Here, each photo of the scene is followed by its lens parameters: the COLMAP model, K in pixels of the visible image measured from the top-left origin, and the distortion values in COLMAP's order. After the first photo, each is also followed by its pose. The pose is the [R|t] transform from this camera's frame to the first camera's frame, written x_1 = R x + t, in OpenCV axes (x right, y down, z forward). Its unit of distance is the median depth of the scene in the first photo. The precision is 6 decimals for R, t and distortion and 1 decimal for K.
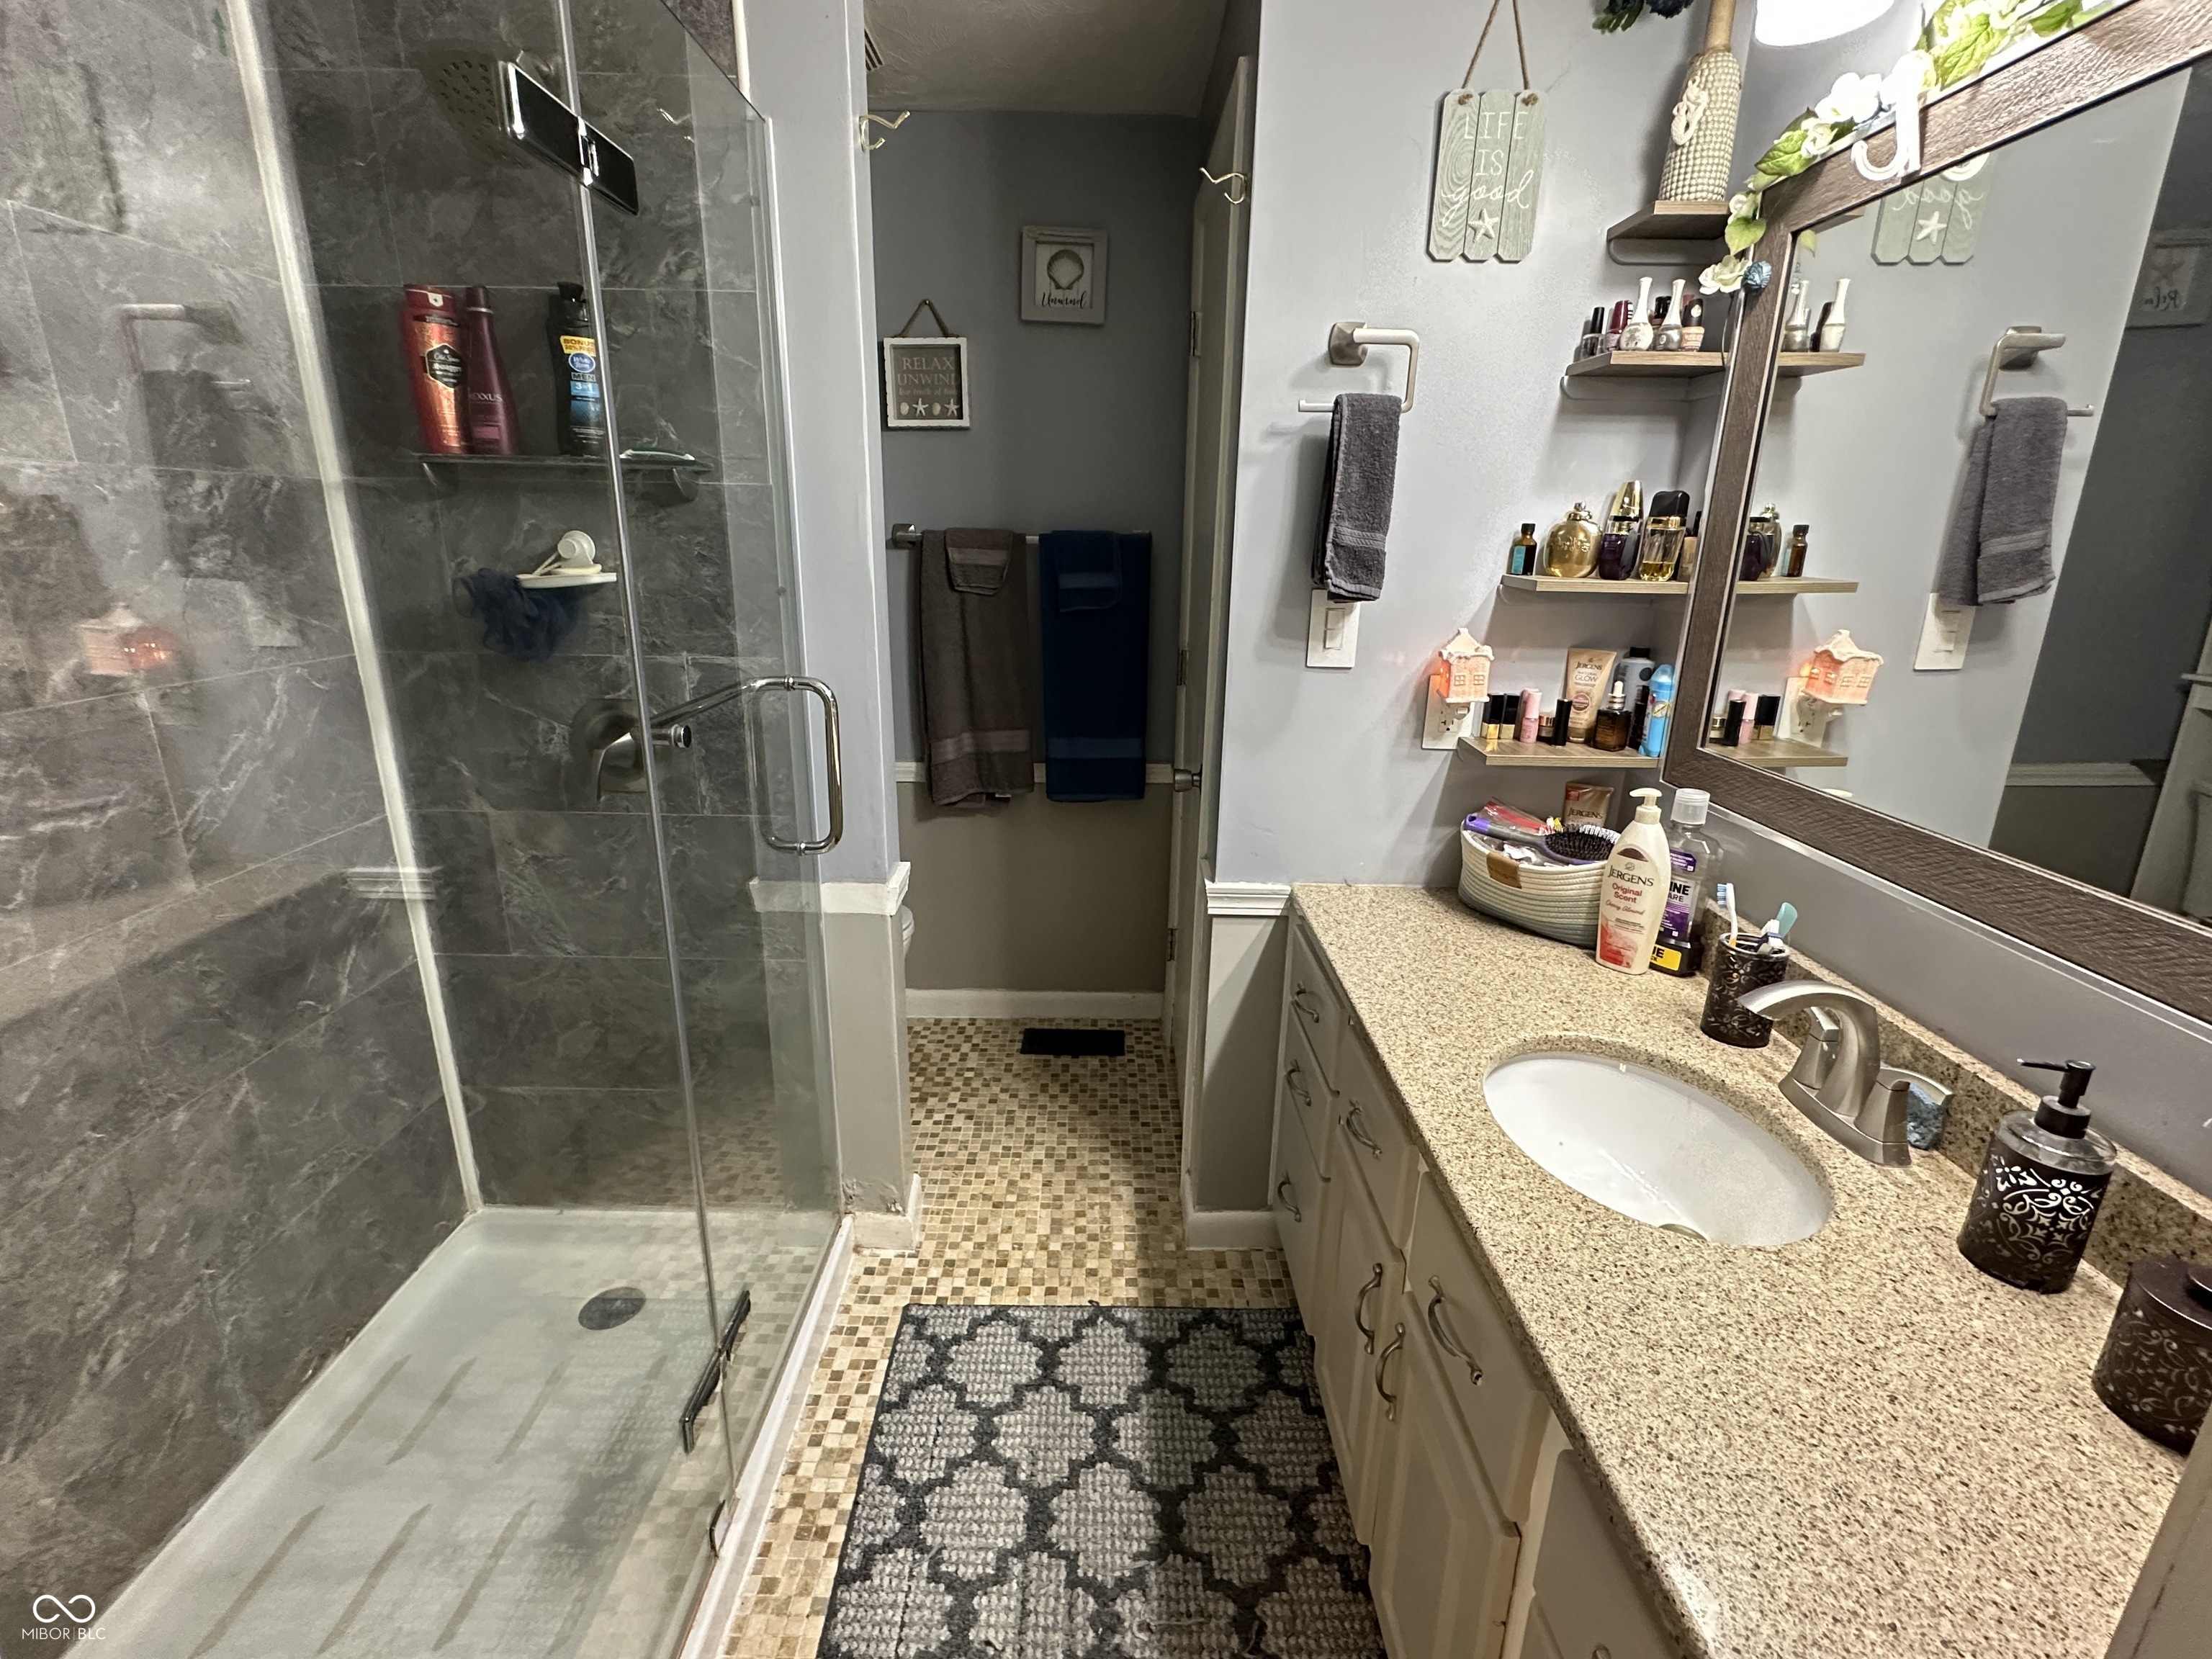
lens RADIAL K [[983.9, 0, 1106.0], [0, 983.9, 829.5], [0, 0, 1]] dist [0.000669, 0.000111]
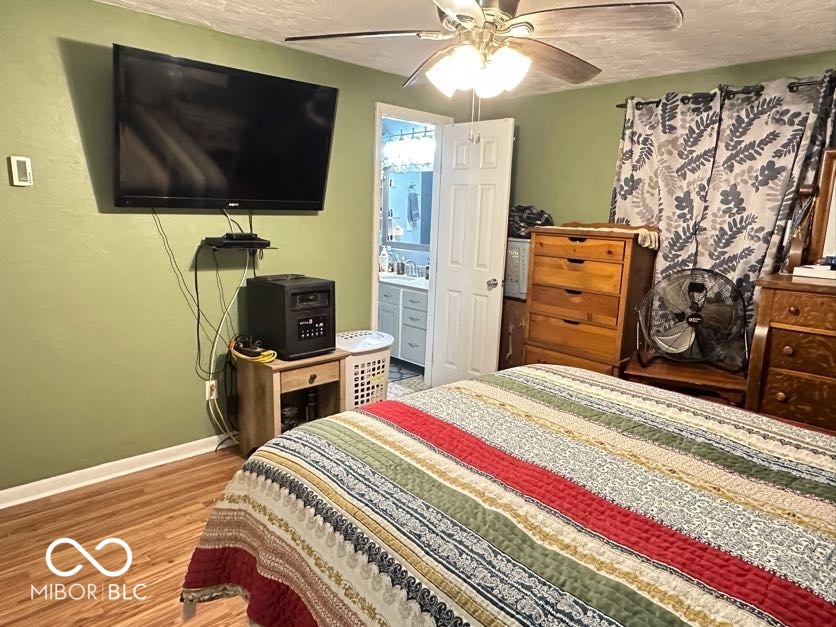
lens RADIAL K [[537.2, 0, 412.5], [0, 537.2, 322.7], [0, 0, 1]] dist [-0.007091, -0.001522]
pose [[0.737926, -0.125596, 0.663092, -1.772447], [0.167488, 0.985874, 0.000344, 0.493544], [-0.653769, 0.110806, 0.748538, -1.810925]]
